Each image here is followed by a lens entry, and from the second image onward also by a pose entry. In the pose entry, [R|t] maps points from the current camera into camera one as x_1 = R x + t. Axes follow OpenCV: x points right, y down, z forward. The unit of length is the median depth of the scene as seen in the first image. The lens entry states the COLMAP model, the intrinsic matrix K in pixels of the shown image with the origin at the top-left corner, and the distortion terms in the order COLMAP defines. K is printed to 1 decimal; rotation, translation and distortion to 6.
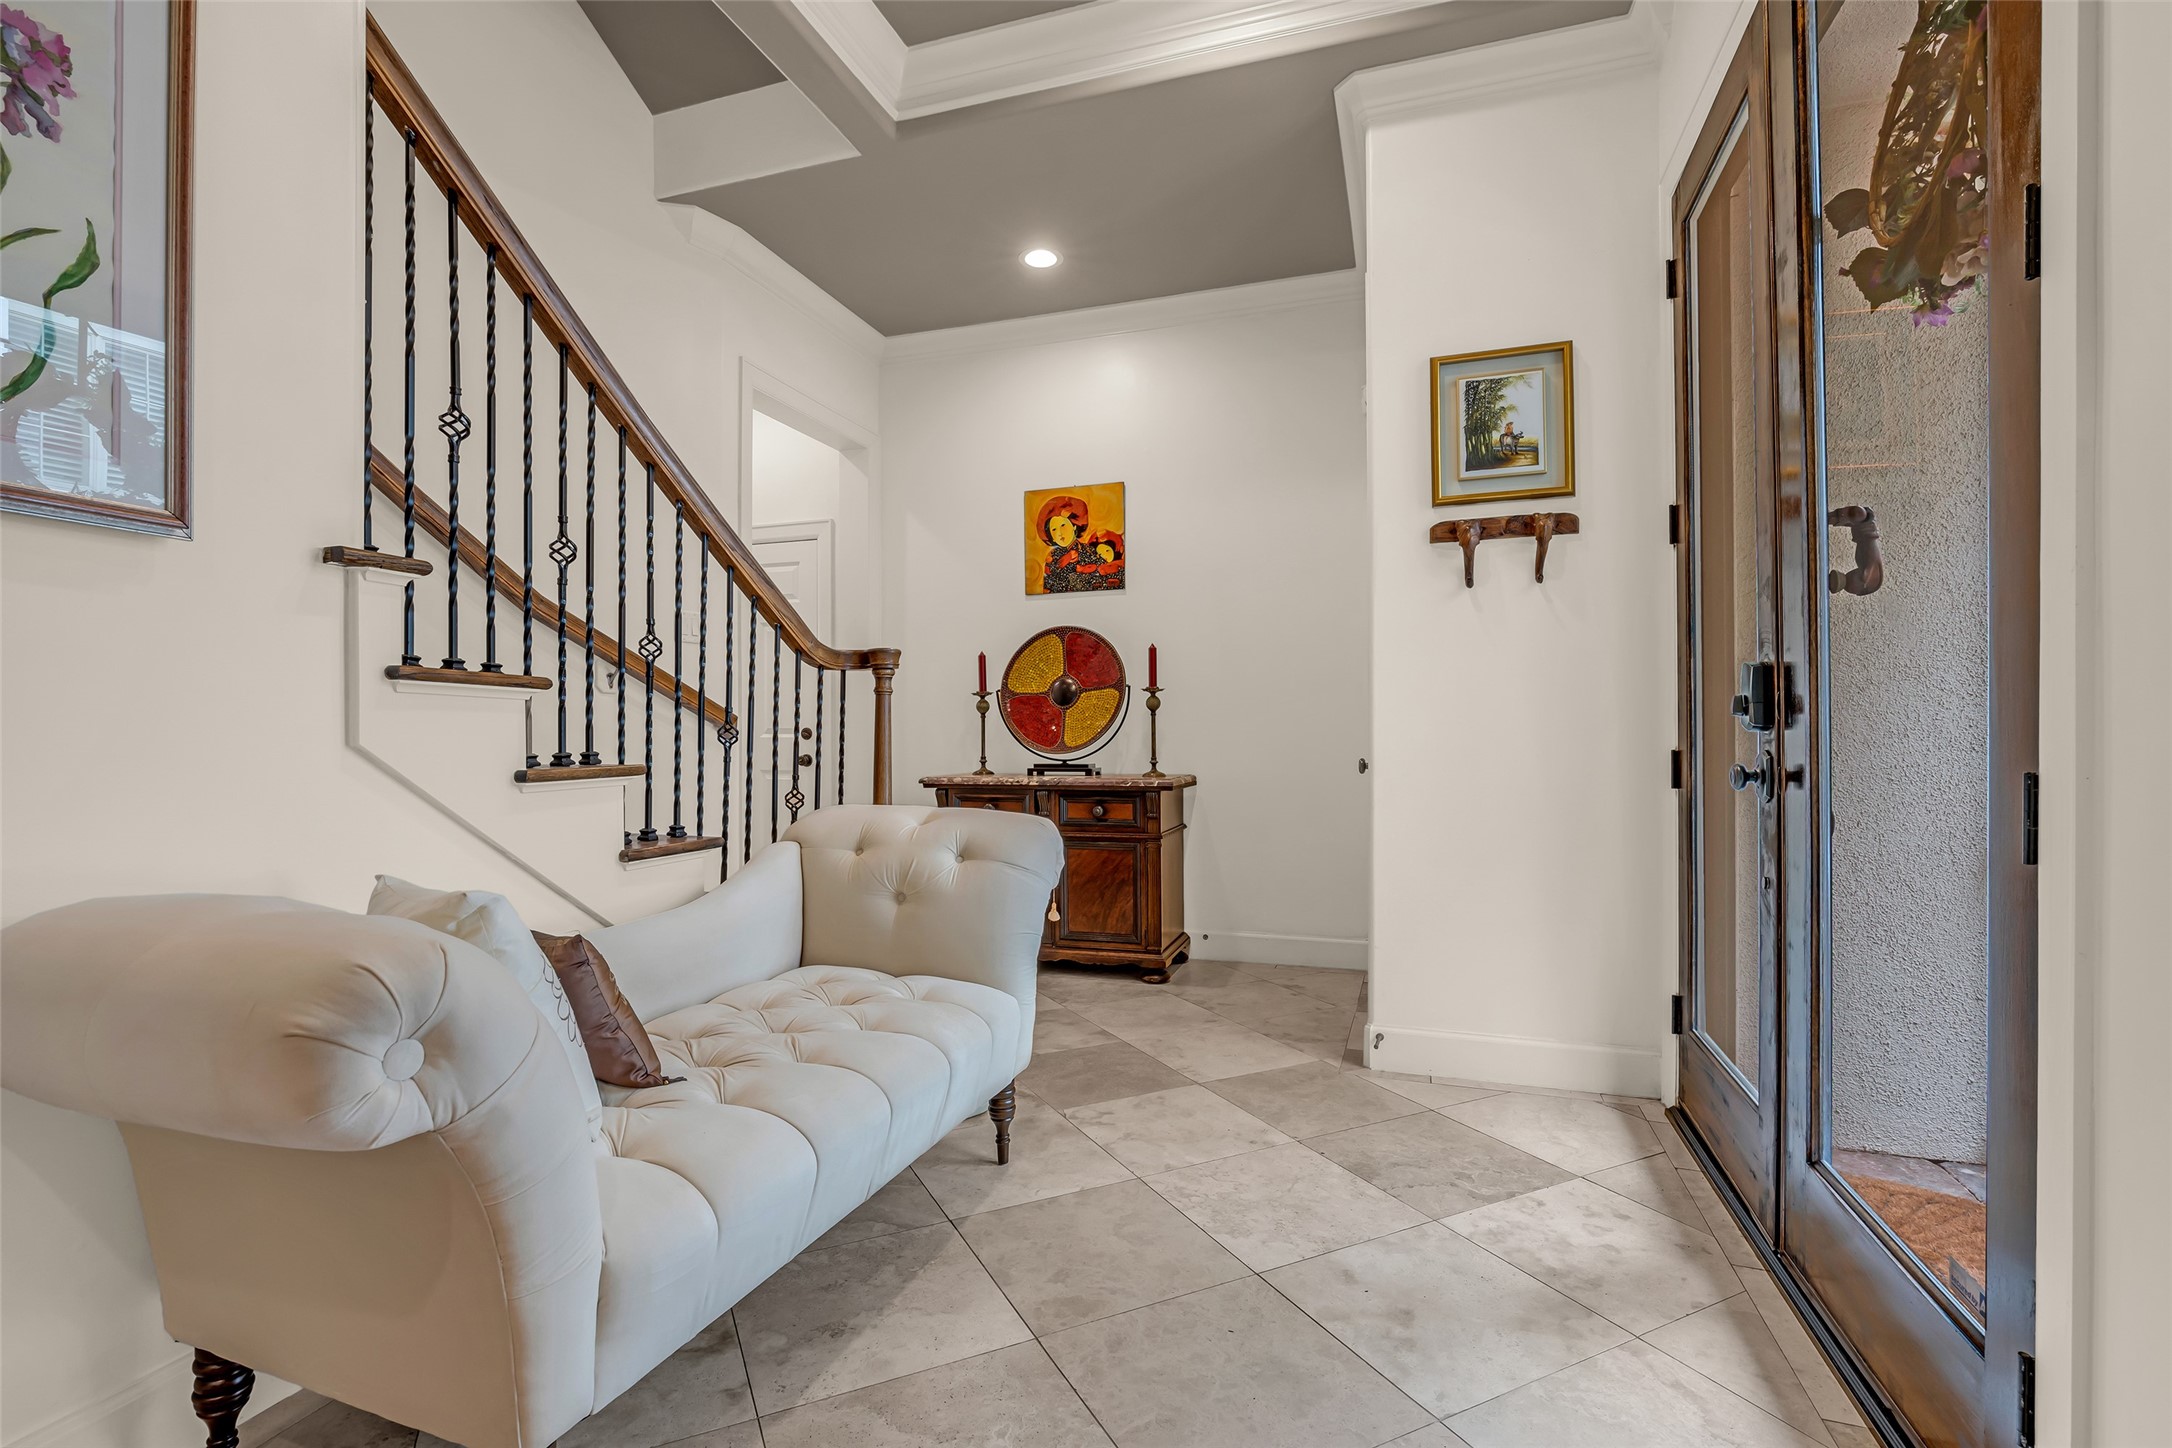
lens RADIAL K [[998.0, 0, 1086.5], [0, 998.0, 731.1], [0, 0, 1]] dist [-0.015326, 0.000258]
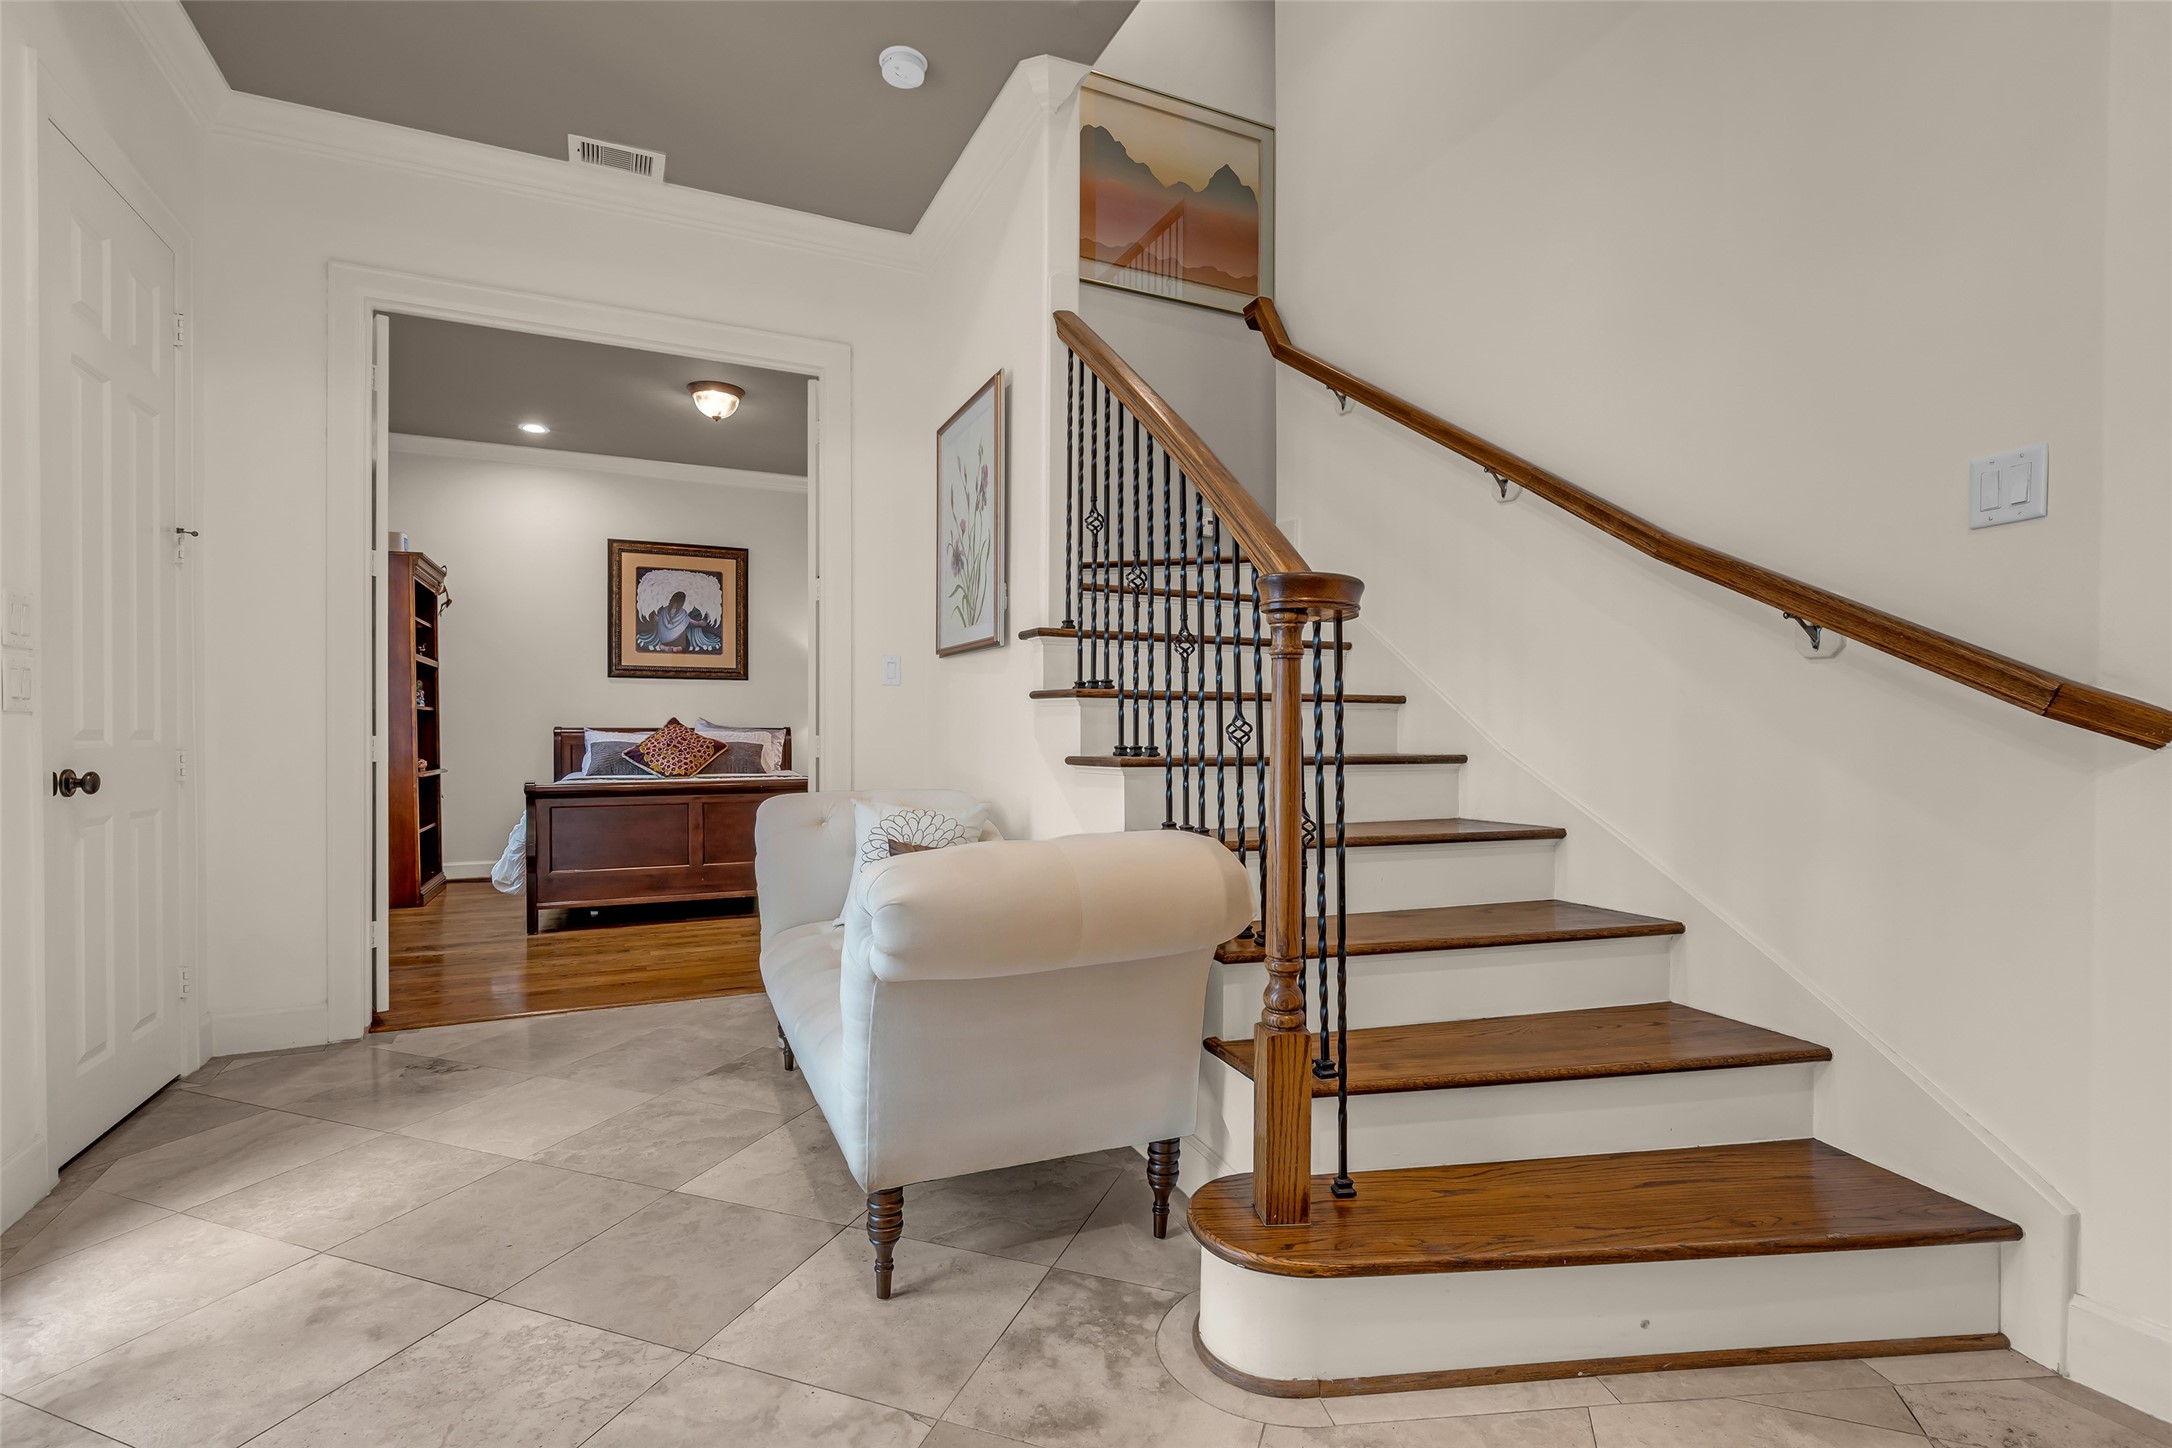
lens RADIAL K [[998.0, 0, 1086.8], [0, 998.0, 727.2], [0, 0, 1]] dist [-0.015326, 0.000258]
pose [[-0.720596, -0.003916, -0.693345, 0.394668], [-0.000644, 0.999987, -0.004979, 0.001036], [0.693355, -0.003141, -0.720589, 1.963306]]
